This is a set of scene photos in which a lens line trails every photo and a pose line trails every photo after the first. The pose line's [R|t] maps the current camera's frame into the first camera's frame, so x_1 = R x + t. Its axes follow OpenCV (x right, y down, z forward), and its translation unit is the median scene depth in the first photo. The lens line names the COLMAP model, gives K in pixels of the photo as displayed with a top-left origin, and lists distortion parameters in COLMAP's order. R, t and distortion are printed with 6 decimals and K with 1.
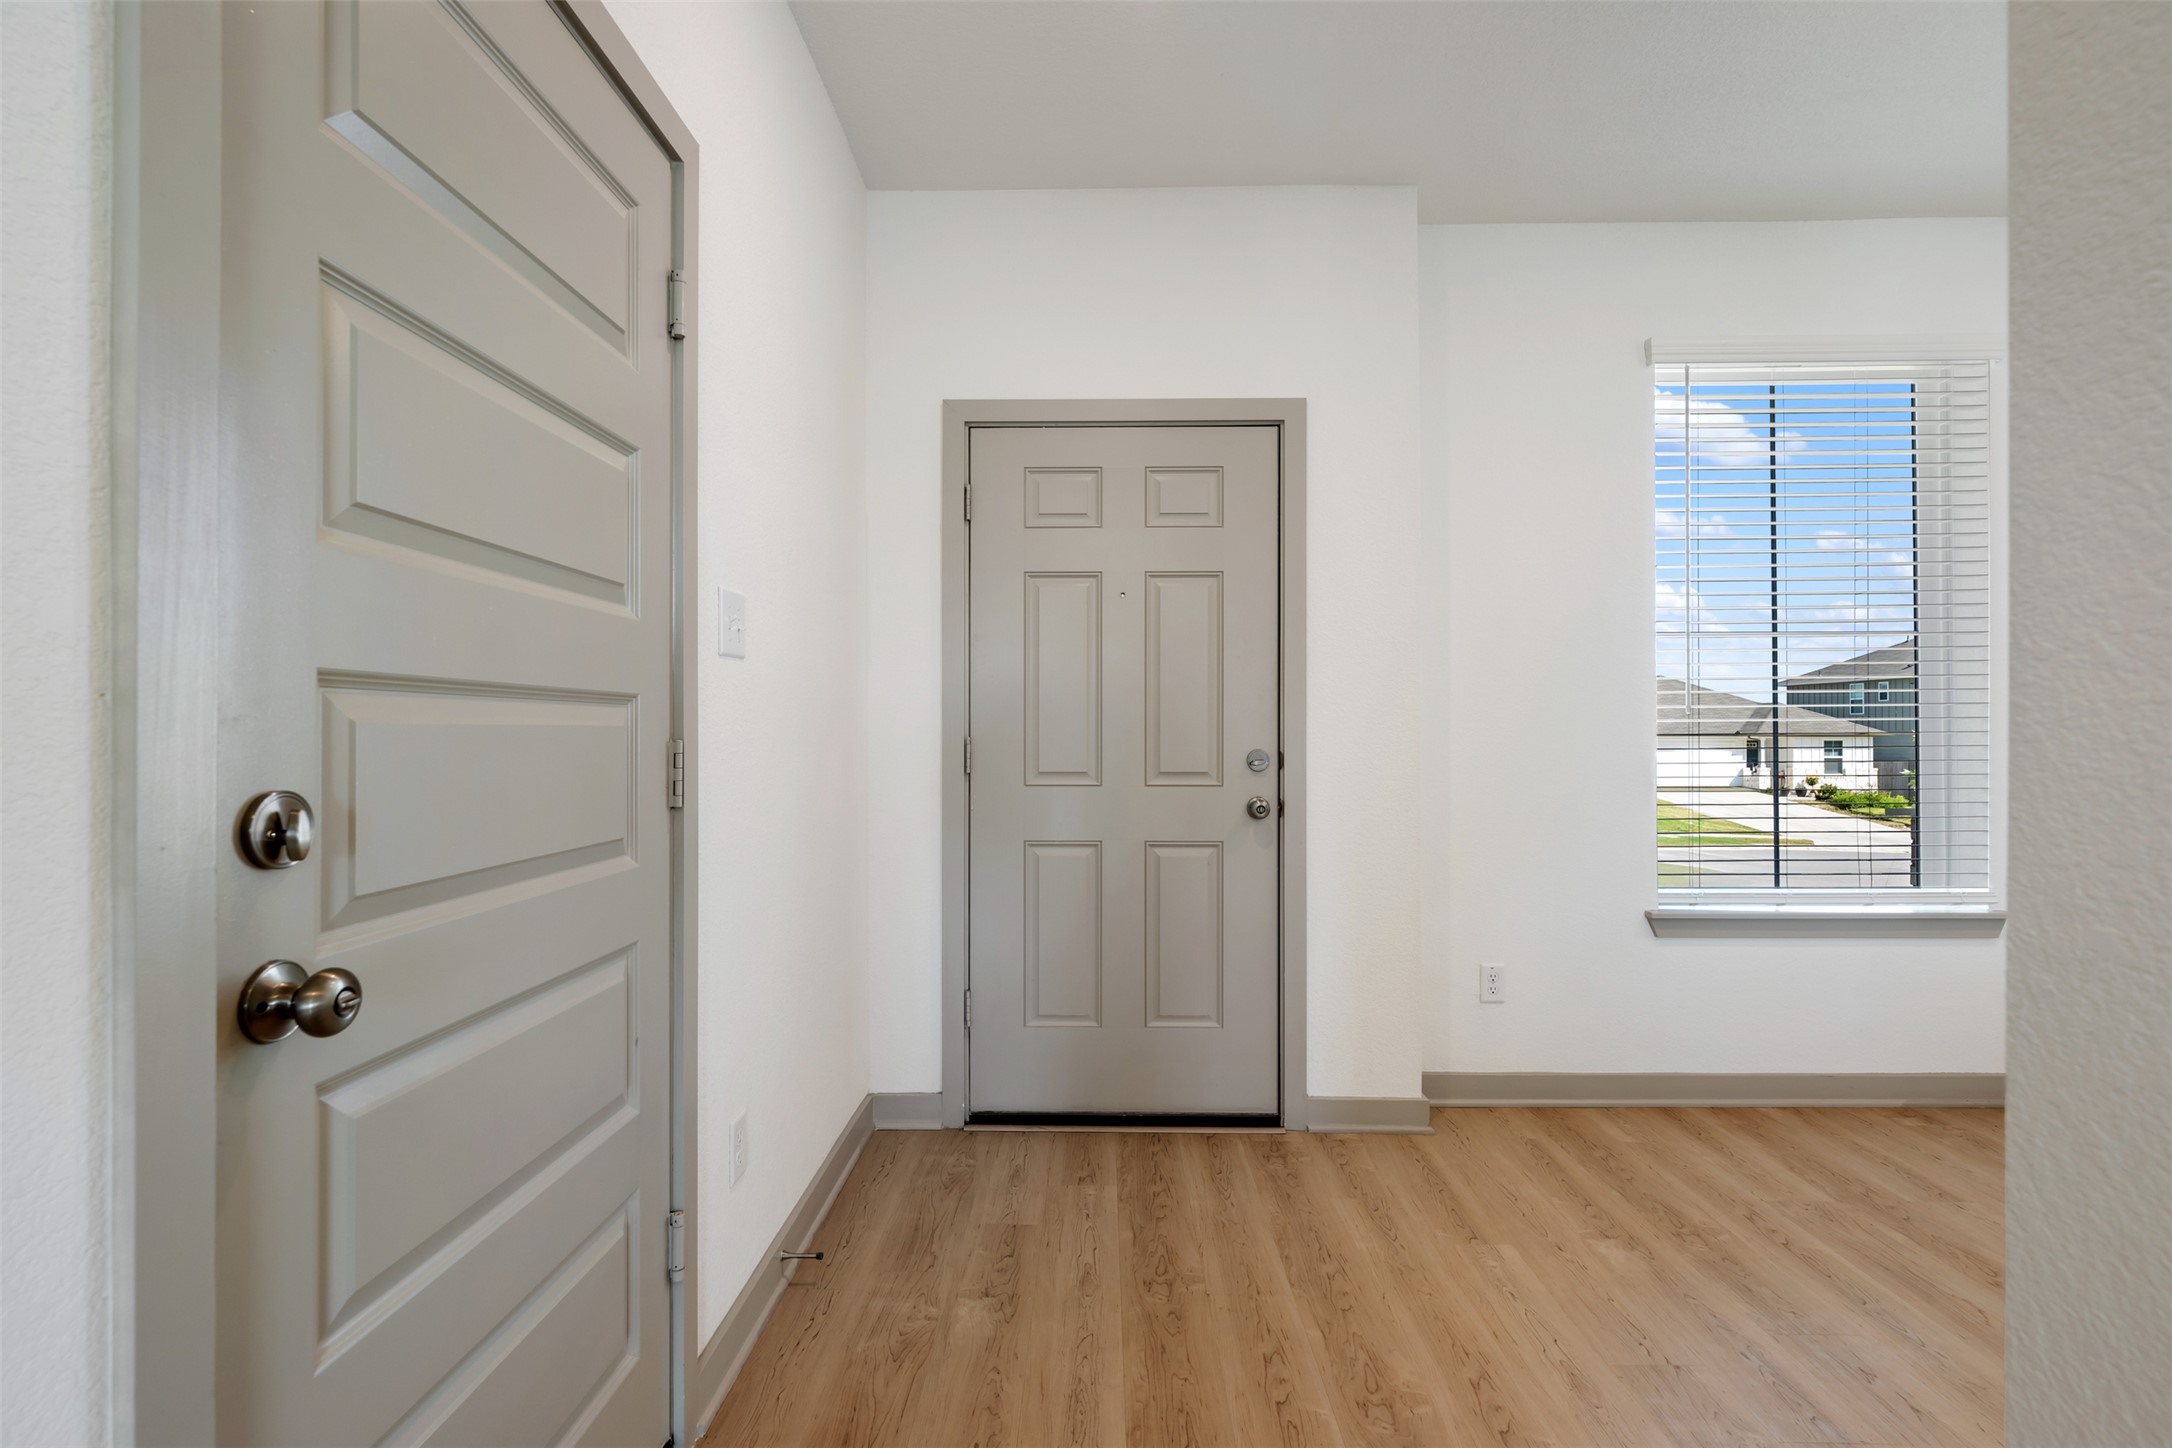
lens RADIAL K [[945.0, 0, 1063.4], [0, 945.0, 731.3], [0, 0, 1]] dist [-0.002995, 0.000163]
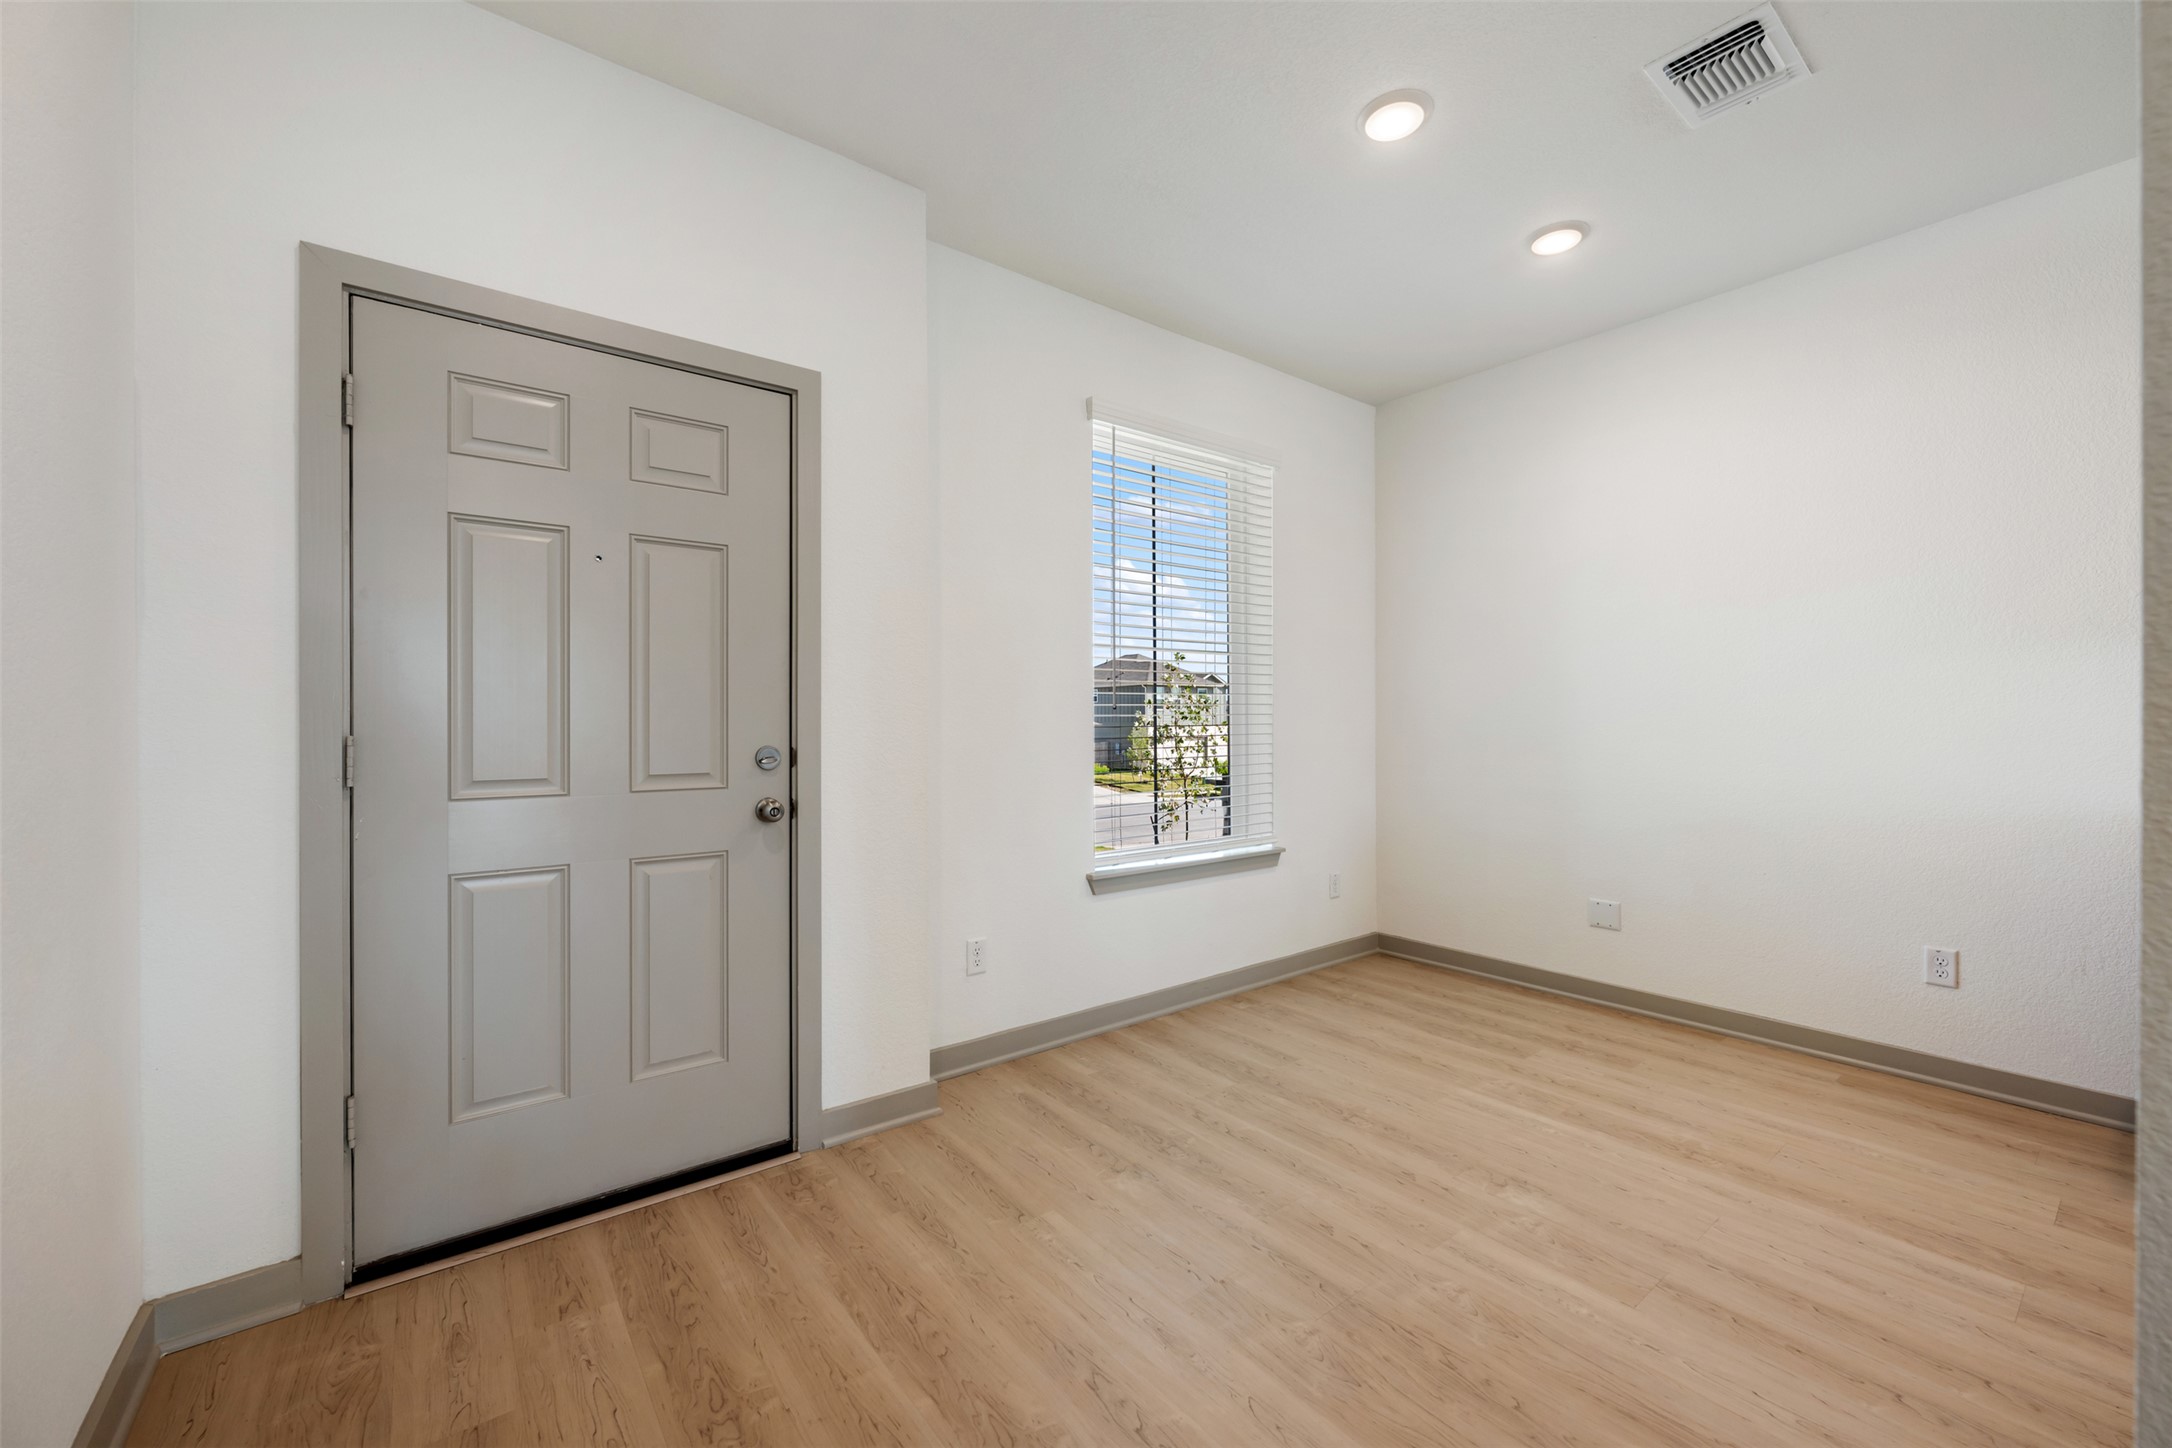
lens RADIAL K [[860.1, 0, 1095.7], [0, 860.1, 725.0], [0, 0, 1]] dist [-0.005312, 0.000211]
pose [[0.779152, -0.001895, 0.626832, -0.067924], [0.000355, 0.999997, 0.002582, -0.002987], [-0.626835, -0.001789, 0.779150, 0.159337]]
